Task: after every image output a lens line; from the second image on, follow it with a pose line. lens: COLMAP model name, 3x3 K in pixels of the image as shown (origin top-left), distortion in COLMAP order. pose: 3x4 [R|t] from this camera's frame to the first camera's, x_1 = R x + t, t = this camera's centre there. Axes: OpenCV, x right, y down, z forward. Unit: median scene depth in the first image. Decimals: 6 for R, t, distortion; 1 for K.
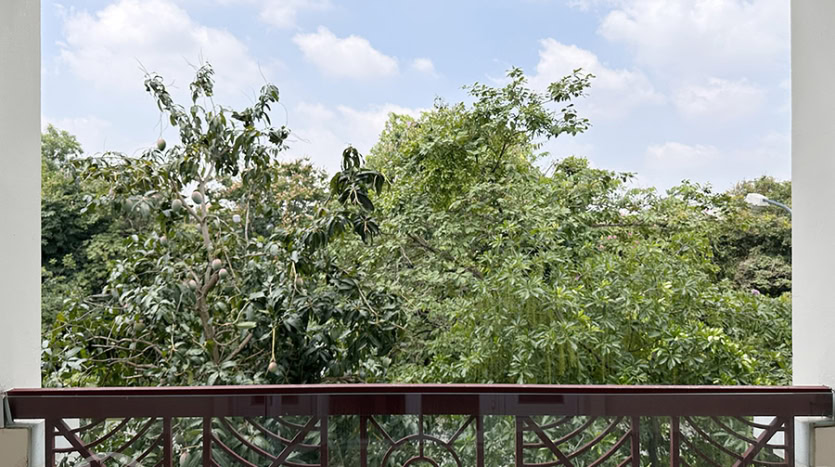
lens RADIAL K [[589.3, 0, 414.2], [0, 589.3, 233.4], [0, 0, 1]] dist [0.012939, 0.000118]
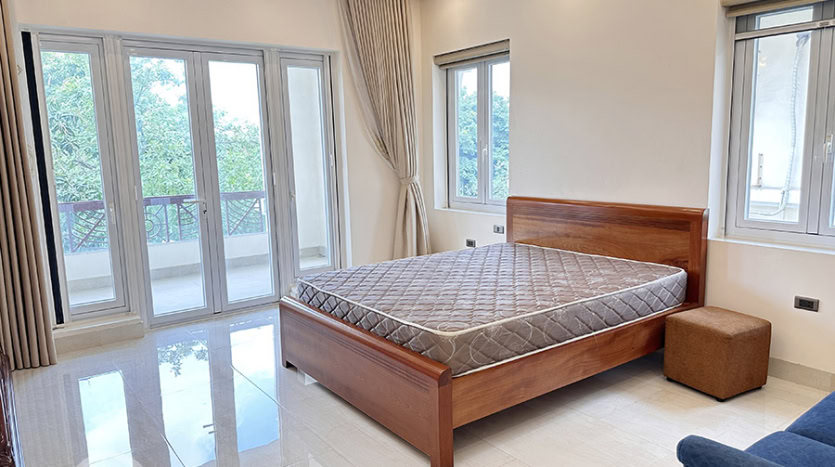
lens RADIAL K [[589.3, 0, 414.9], [0, 589.3, 235.6], [0, 0, 1]] dist [0.012939, 0.000118]
pose [[0.820986, -0.108677, 0.560509, -0.199782], [0.026601, 0.987932, 0.152588, 0.006641], [-0.570328, -0.110363, 0.813970, -0.811899]]
